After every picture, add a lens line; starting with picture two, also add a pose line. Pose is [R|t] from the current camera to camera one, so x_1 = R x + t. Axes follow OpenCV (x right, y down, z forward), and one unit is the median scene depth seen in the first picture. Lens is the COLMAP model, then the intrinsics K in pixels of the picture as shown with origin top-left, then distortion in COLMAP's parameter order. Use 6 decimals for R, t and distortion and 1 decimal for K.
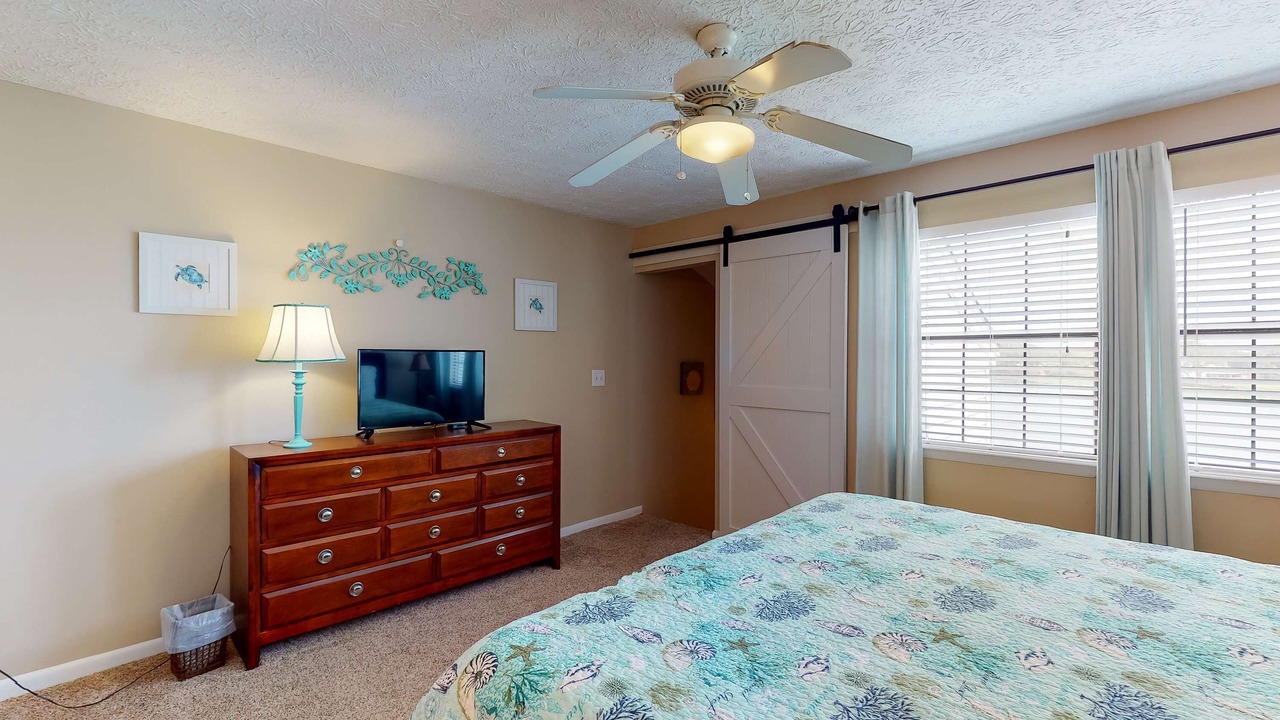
lens RADIAL K [[565.3, 0, 637.7], [0, 565.3, 357.0], [0, 0, 1]] dist [-0.000938, 0.000130]
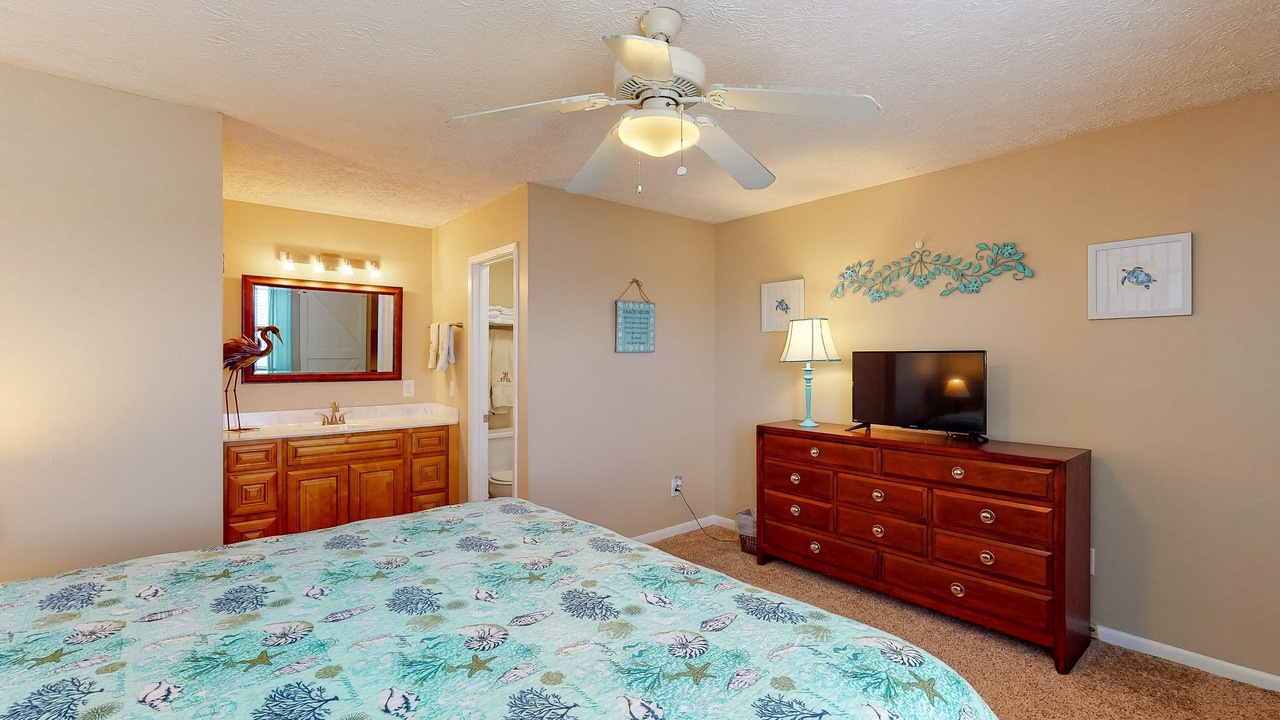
lens RADIAL K [[565.3, 0, 637.7], [0, 565.3, 357.0], [0, 0, 1]] dist [-0.000938, 0.000130]
pose [[-0.100768, -0.001676, -0.994909, 0.669819], [0.001365, 0.999997, -0.001823, -0.001481], [0.994909, -0.001542, -0.100765, 0.649990]]
